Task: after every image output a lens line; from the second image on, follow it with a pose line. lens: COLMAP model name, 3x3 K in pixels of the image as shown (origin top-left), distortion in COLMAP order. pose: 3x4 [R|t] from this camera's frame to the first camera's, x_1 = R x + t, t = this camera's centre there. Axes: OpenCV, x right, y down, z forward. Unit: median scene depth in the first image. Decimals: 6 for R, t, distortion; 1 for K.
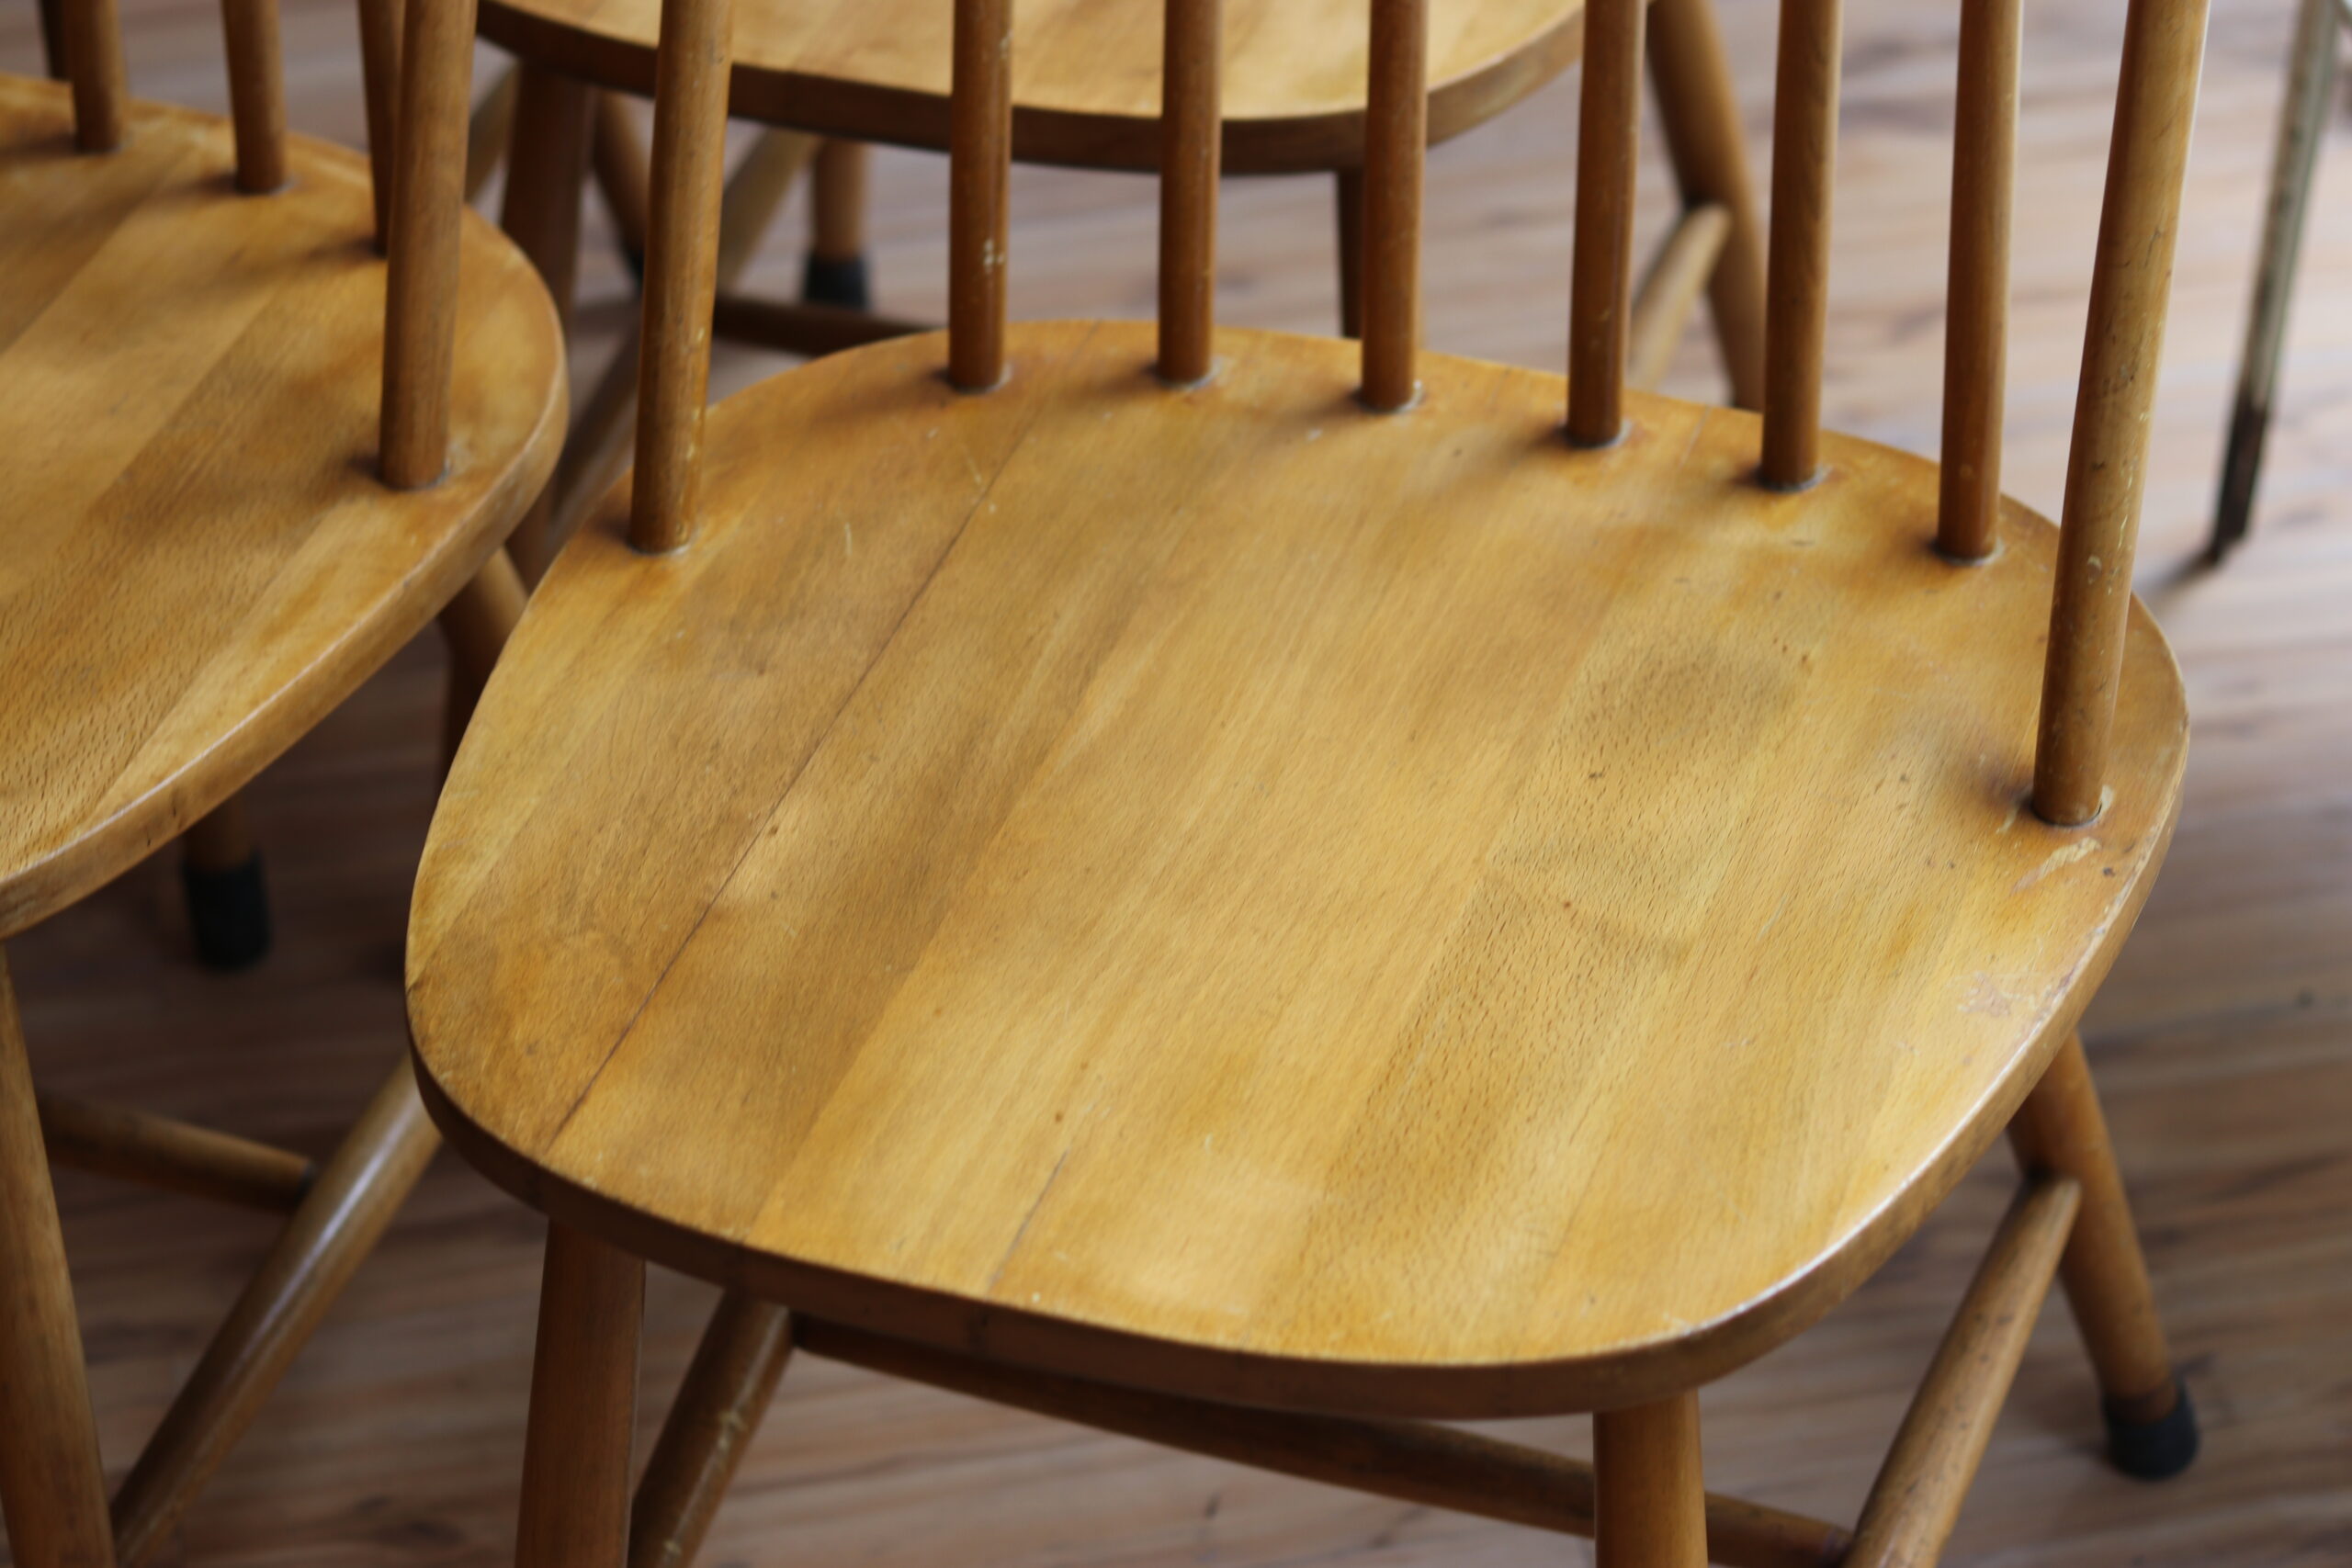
lens RADIAL K [[5577.3, 0, 1180.1], [0, 5577.3, 783.9], [0, 0, 1]] dist [-0.101005, 0.000000]
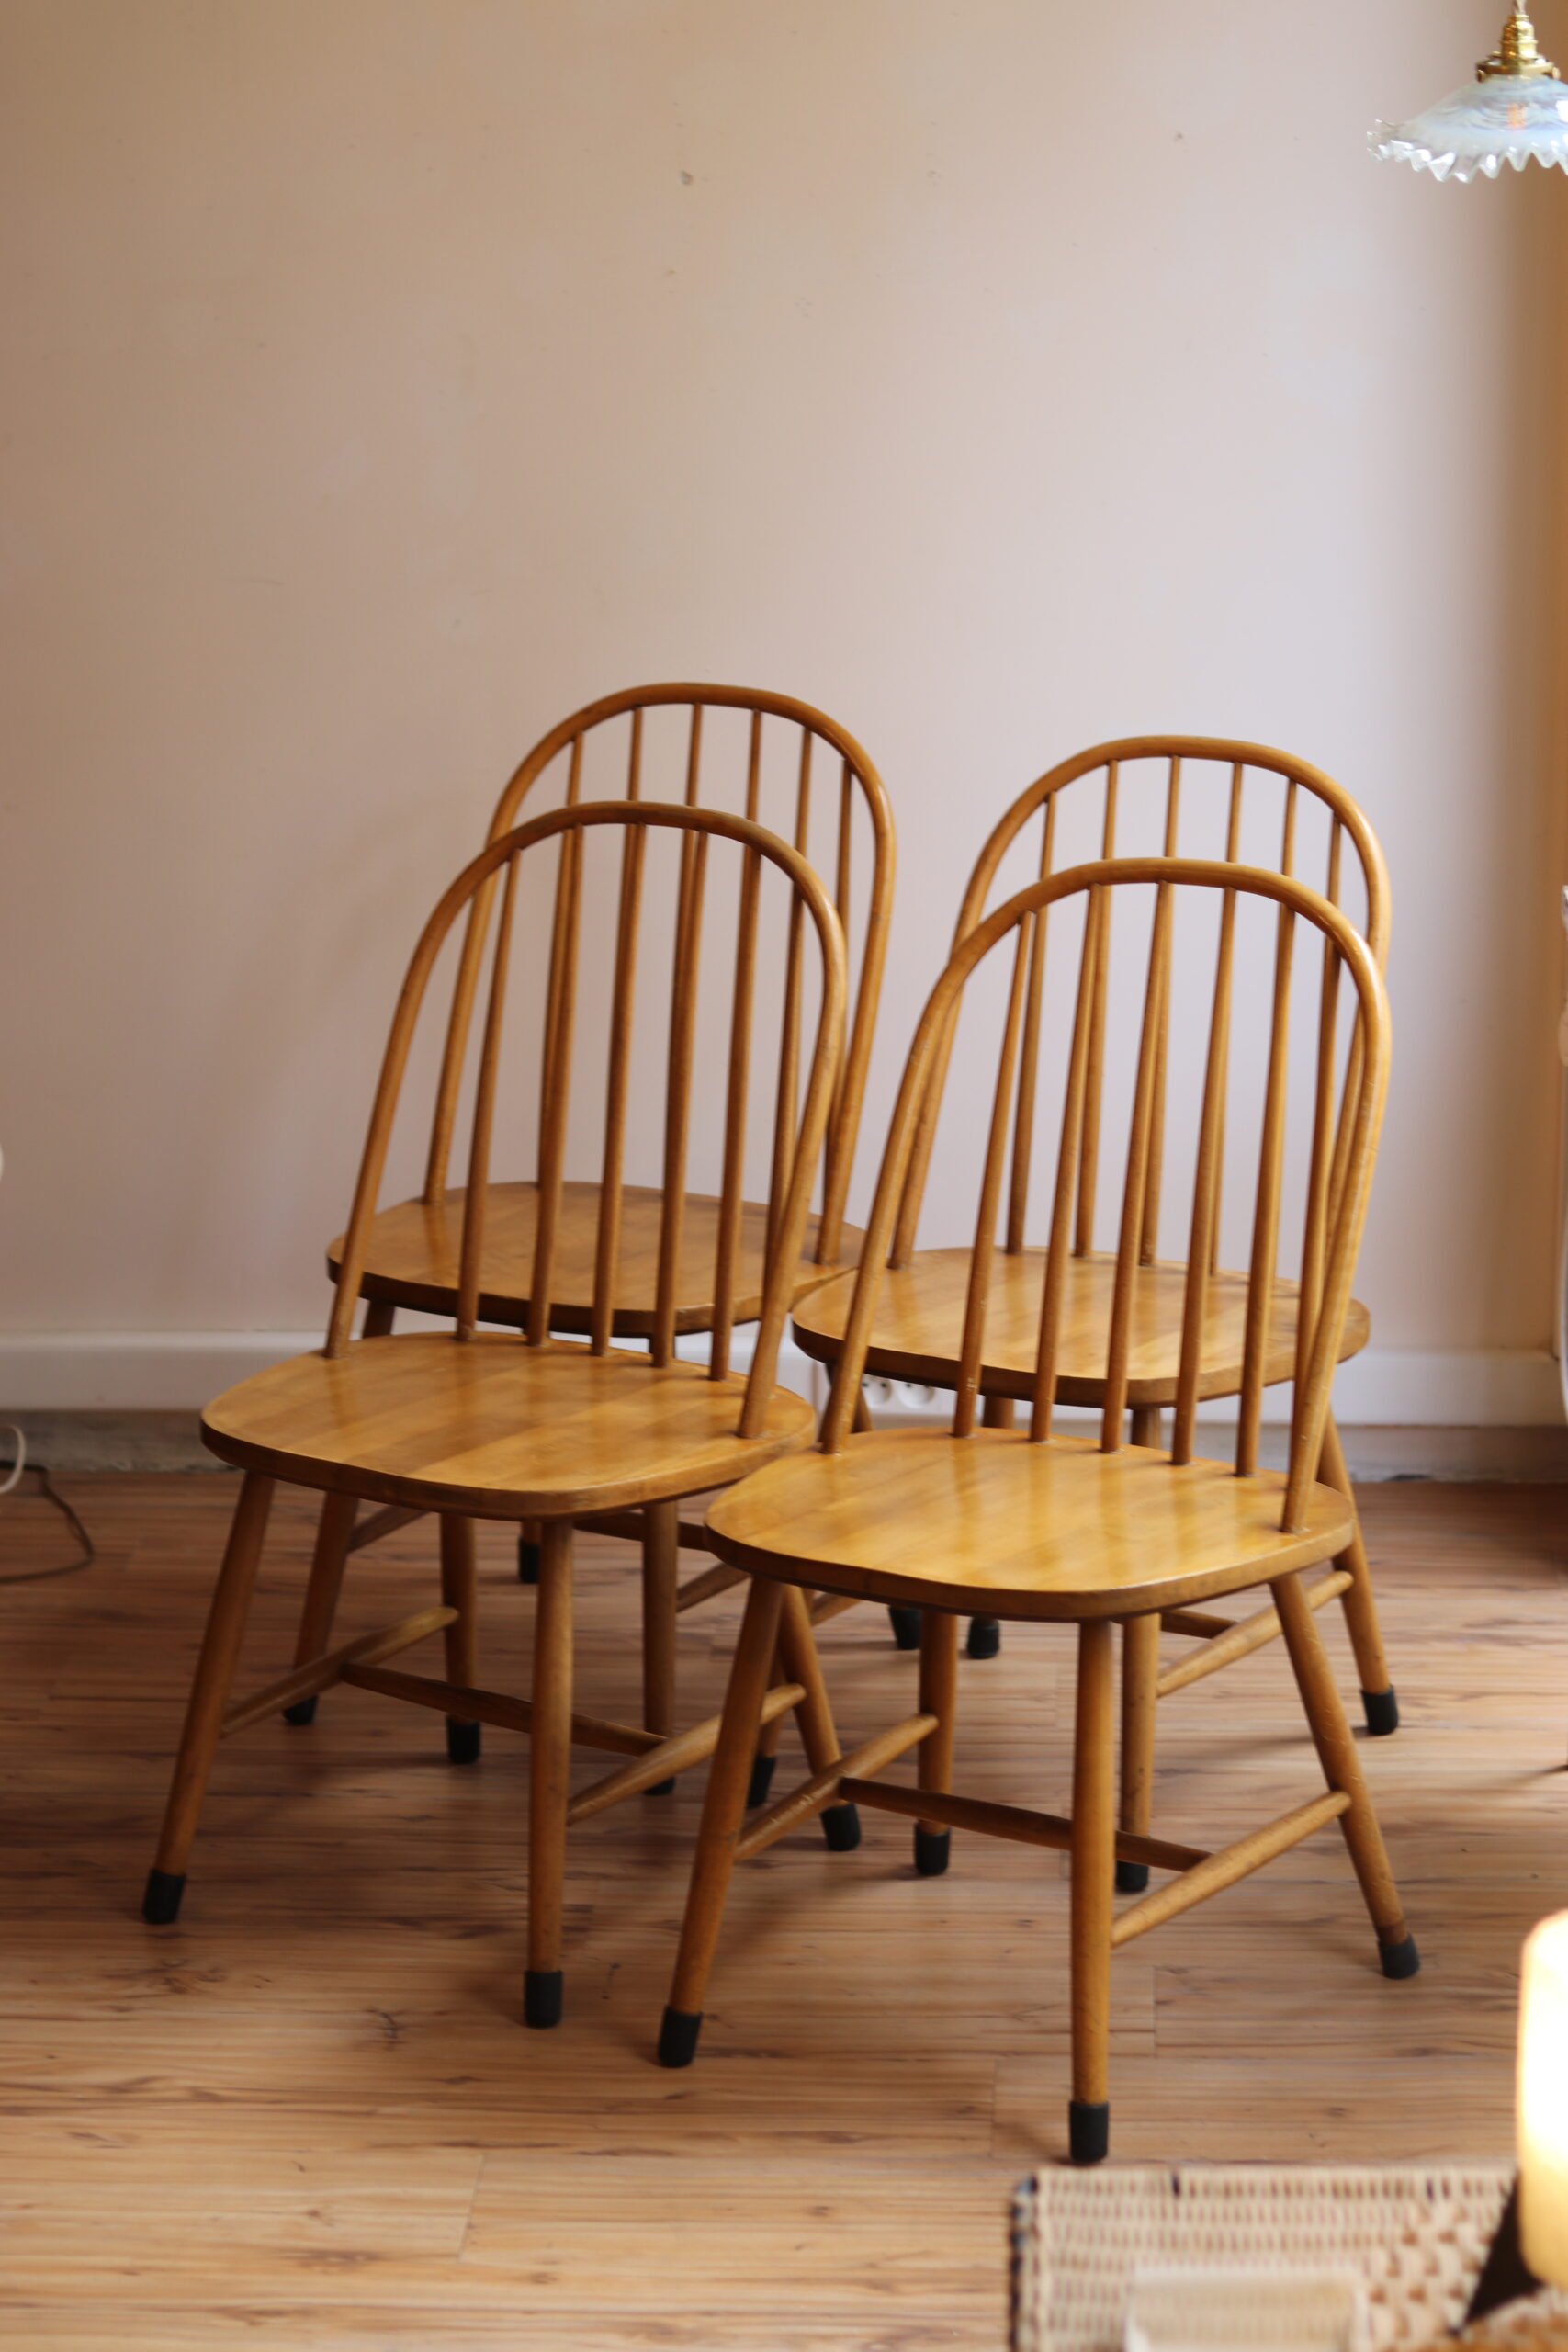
lens RADIAL K [[5577.3, 0, 780.8], [0, 5577.3, 1155.0], [0, 0, 1]] dist [-0.101005, 0.000000]
pose [[0.972561, 0.083516, -0.217139, 0.474275], [-0.170027, 0.892213, -0.418385, 0.994944], [0.158792, 0.443825, 0.881932, -1.513572]]
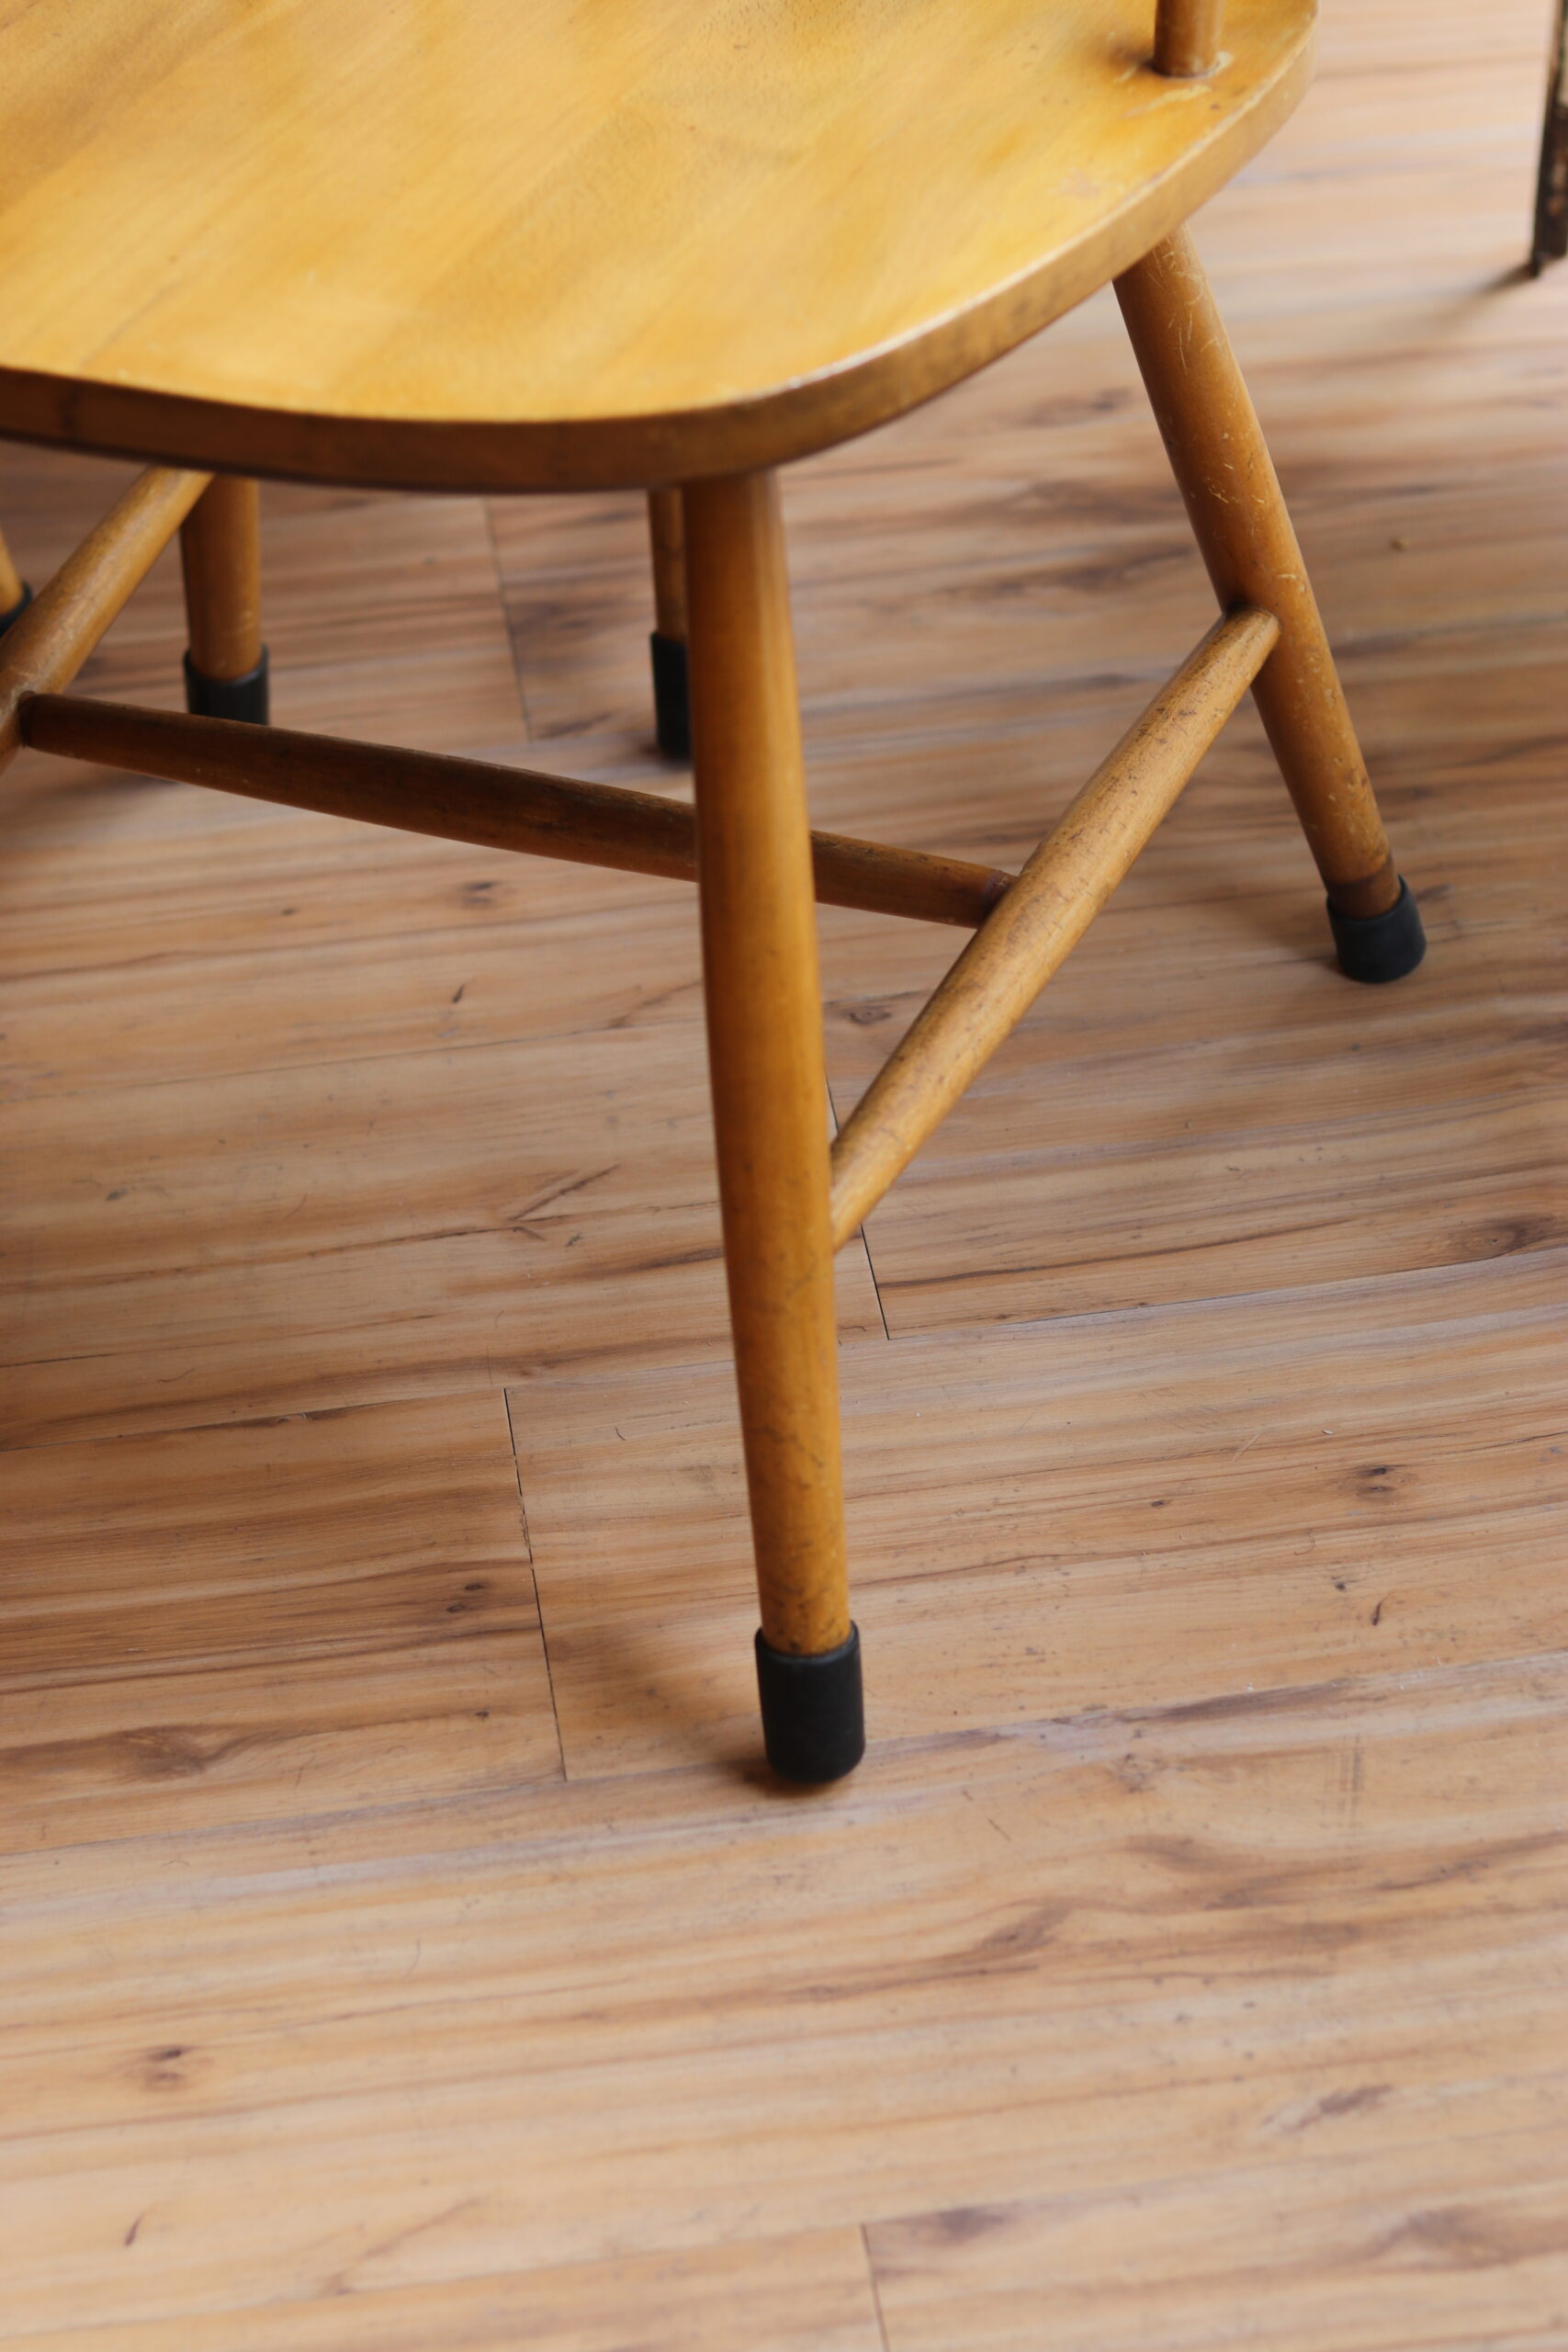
lens RADIAL K [[5577.3, 0, 799.7], [0, 5577.3, 1171.7], [0, 0, 1]] dist [-0.101005, 0.000000]
pose [[0.999488, 0.022611, -0.022621, 0.108918], [-0.023571, 0.998792, -0.043123, 0.241720], [0.021619, 0.043635, 0.998814, -0.024945]]
